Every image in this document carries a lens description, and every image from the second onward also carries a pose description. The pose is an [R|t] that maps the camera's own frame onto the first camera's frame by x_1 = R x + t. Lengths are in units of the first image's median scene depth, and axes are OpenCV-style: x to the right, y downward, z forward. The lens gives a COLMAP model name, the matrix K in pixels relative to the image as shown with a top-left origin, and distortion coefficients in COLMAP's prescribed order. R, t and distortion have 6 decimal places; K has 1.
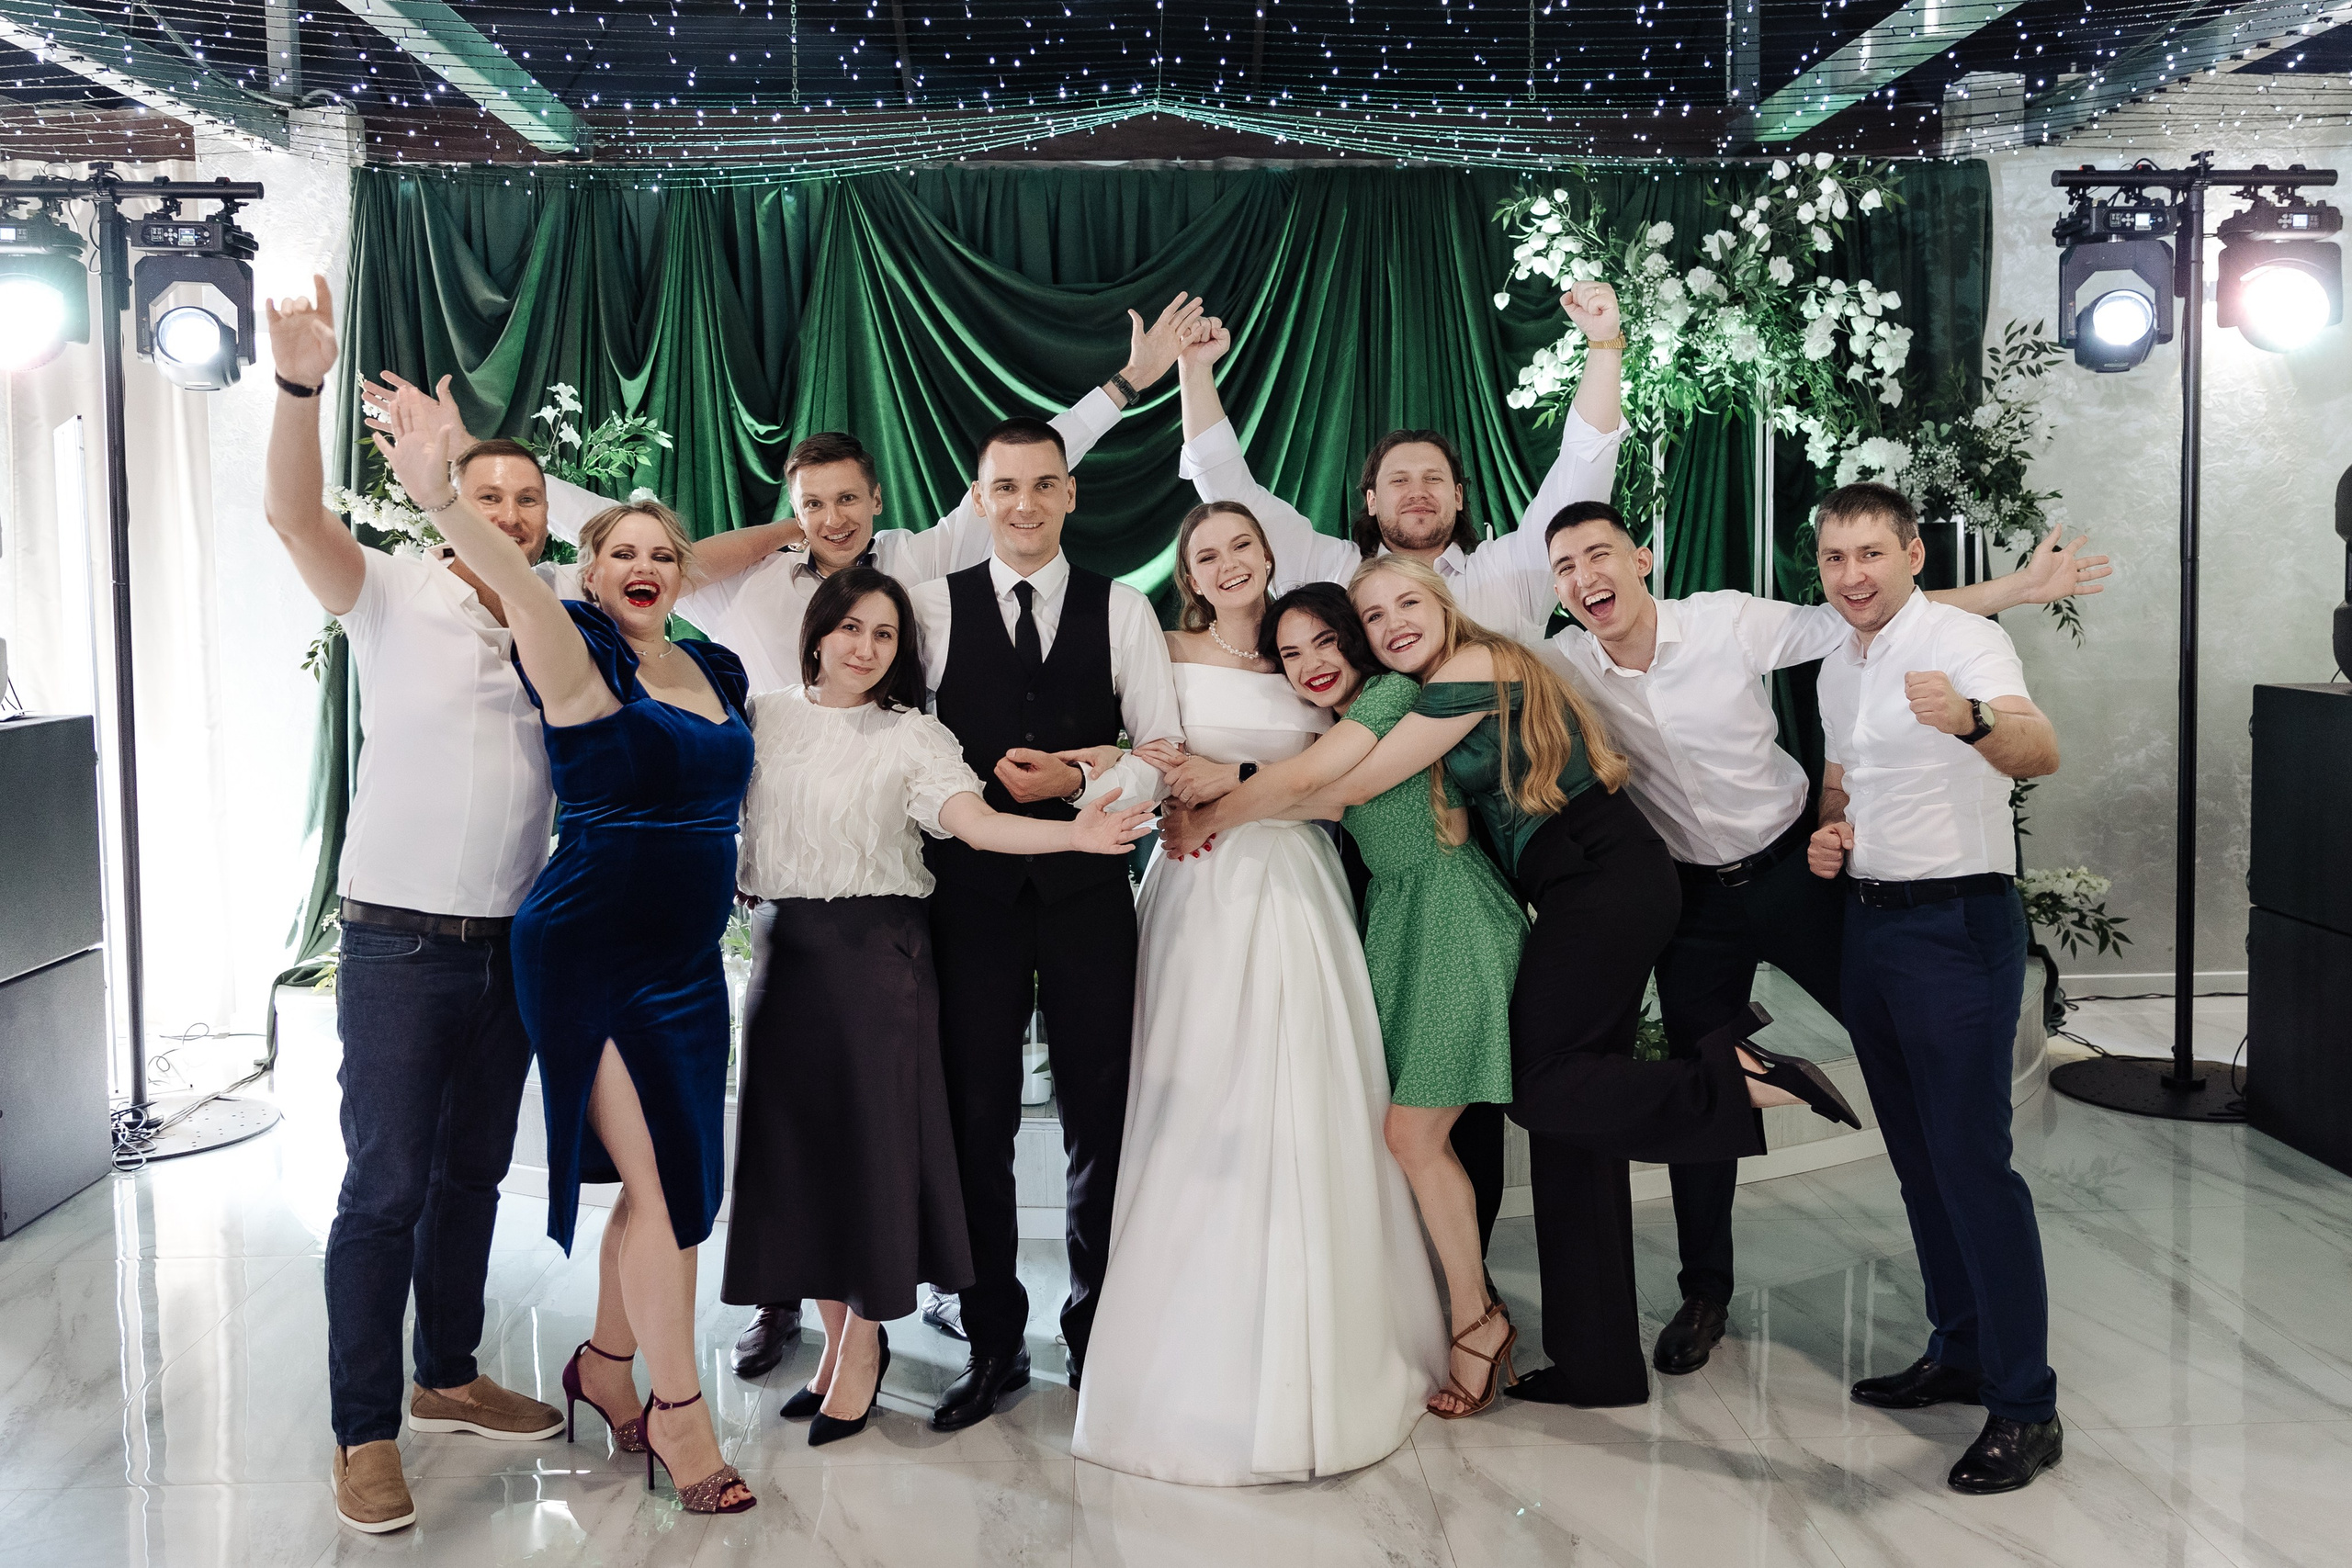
lens RADIAL K [[2088.7, 0, 1191.1], [0, 2088.7, 676.9], [0, 0, 1]] dist [0.014901, 0.024975]
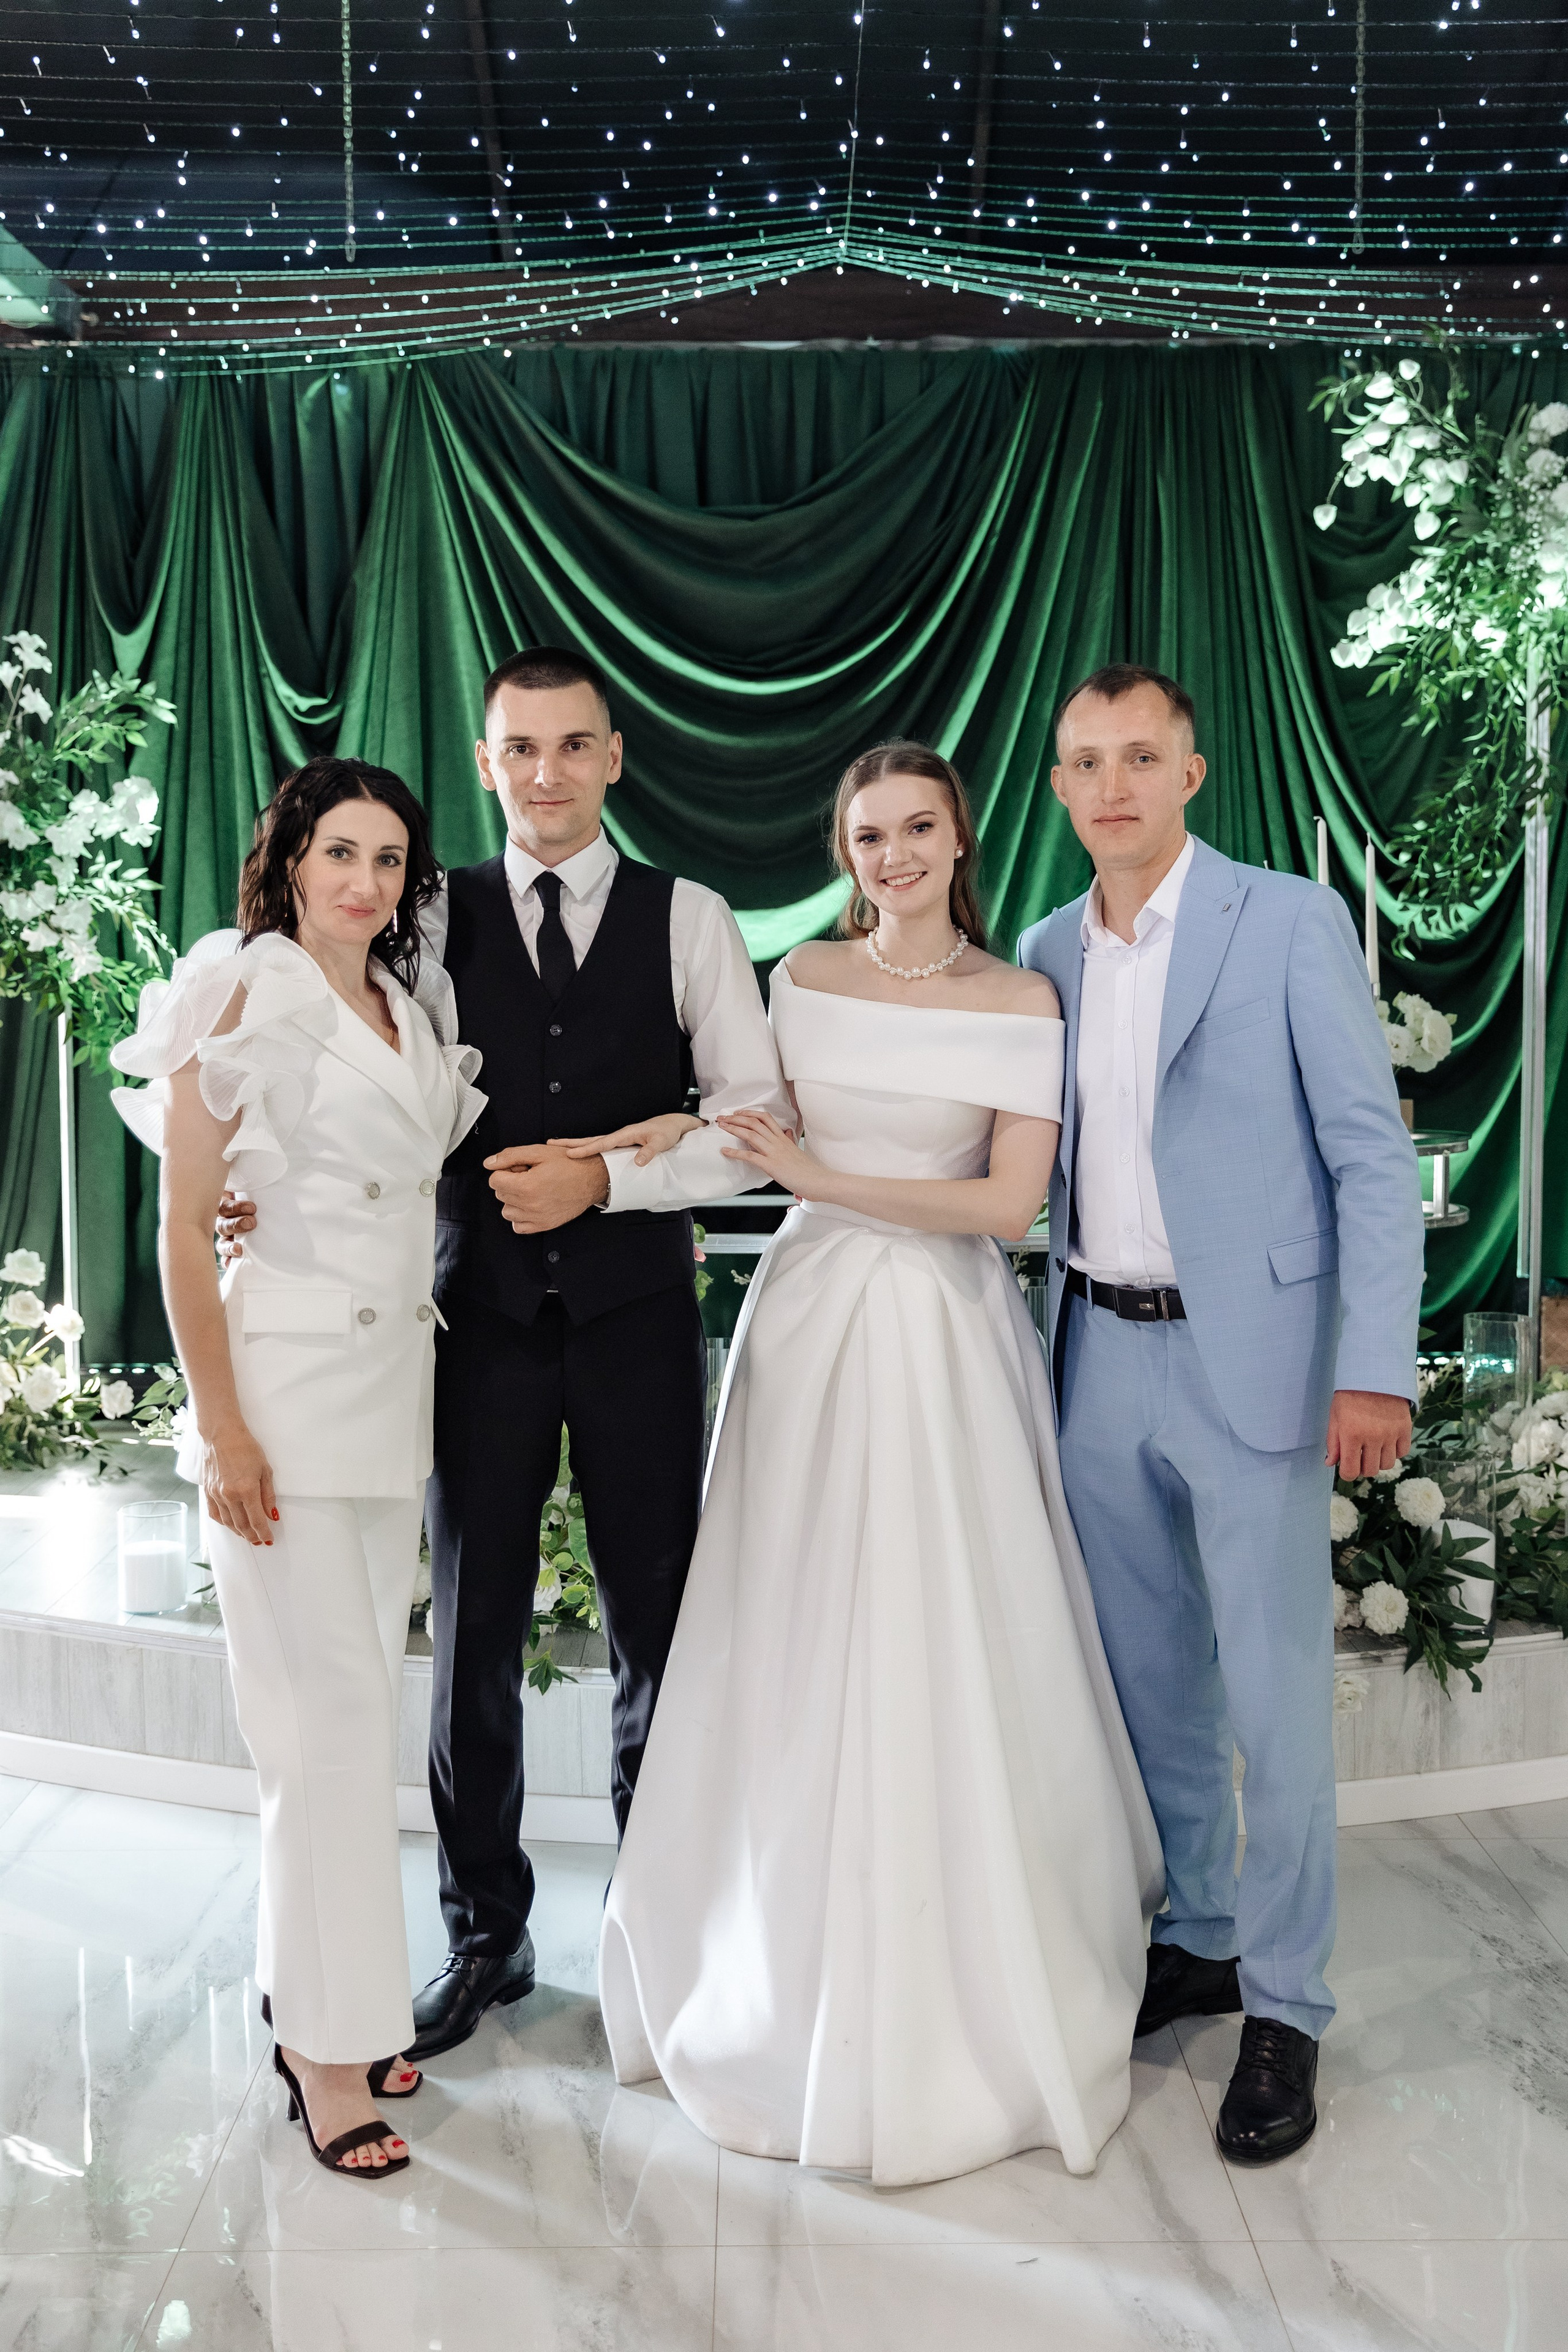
lens RADIAL K [[2340.0, 0, 775.2], [0, 2340.0, 1089.3], [0, 0, 1]] dist [0.028446, 0.001876]
pose [[0.999376, 0.006697, -0.034680, -0.009863], [-0.006432, 0.999949, 0.007755, 0.010499], [0.034730, -0.007527, 0.999368, 0.187373]]
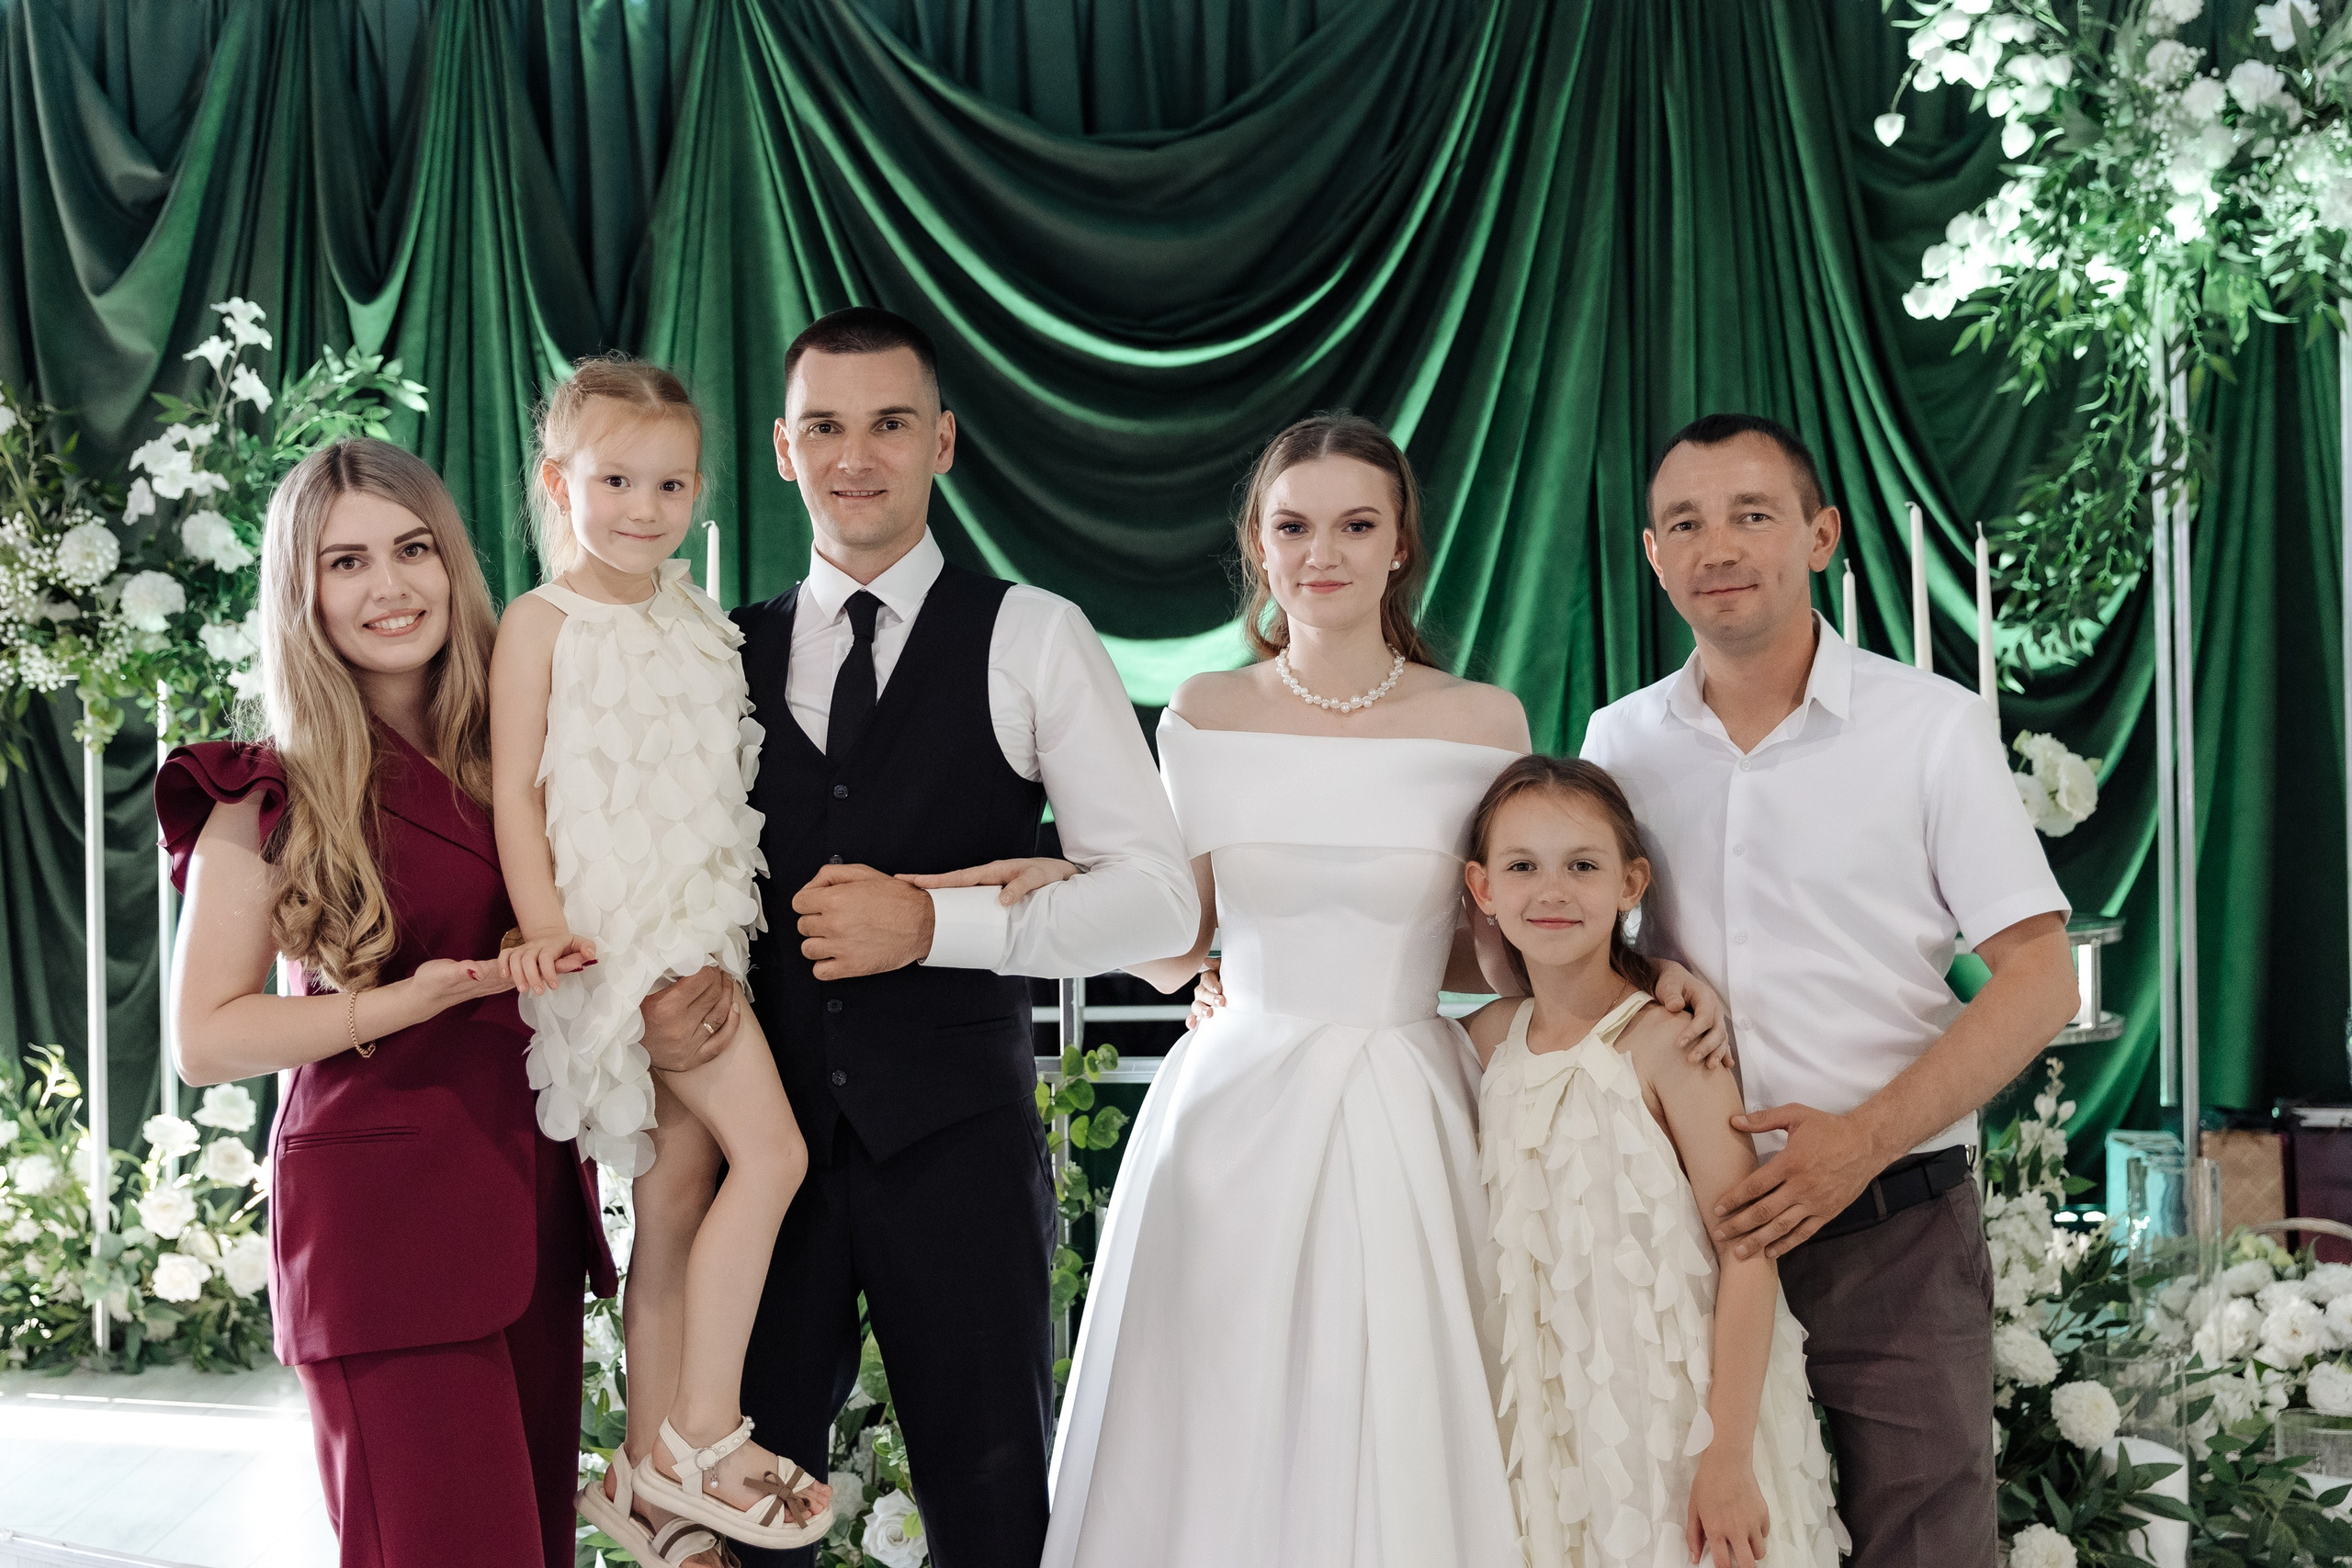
lens RADIAL K [[2790.6, 0, 1075.2], [0, 2790.6, 696.9], [0, 0, 1]] dist [0.016382, 0.008498]
pose [[0.998354, -0.006112, -0.057034, -0.026579], [0.002798, 0.998312, -0.058009, 0.014158], [0.057292, 0.057754, 0.996686, 0.247230]]
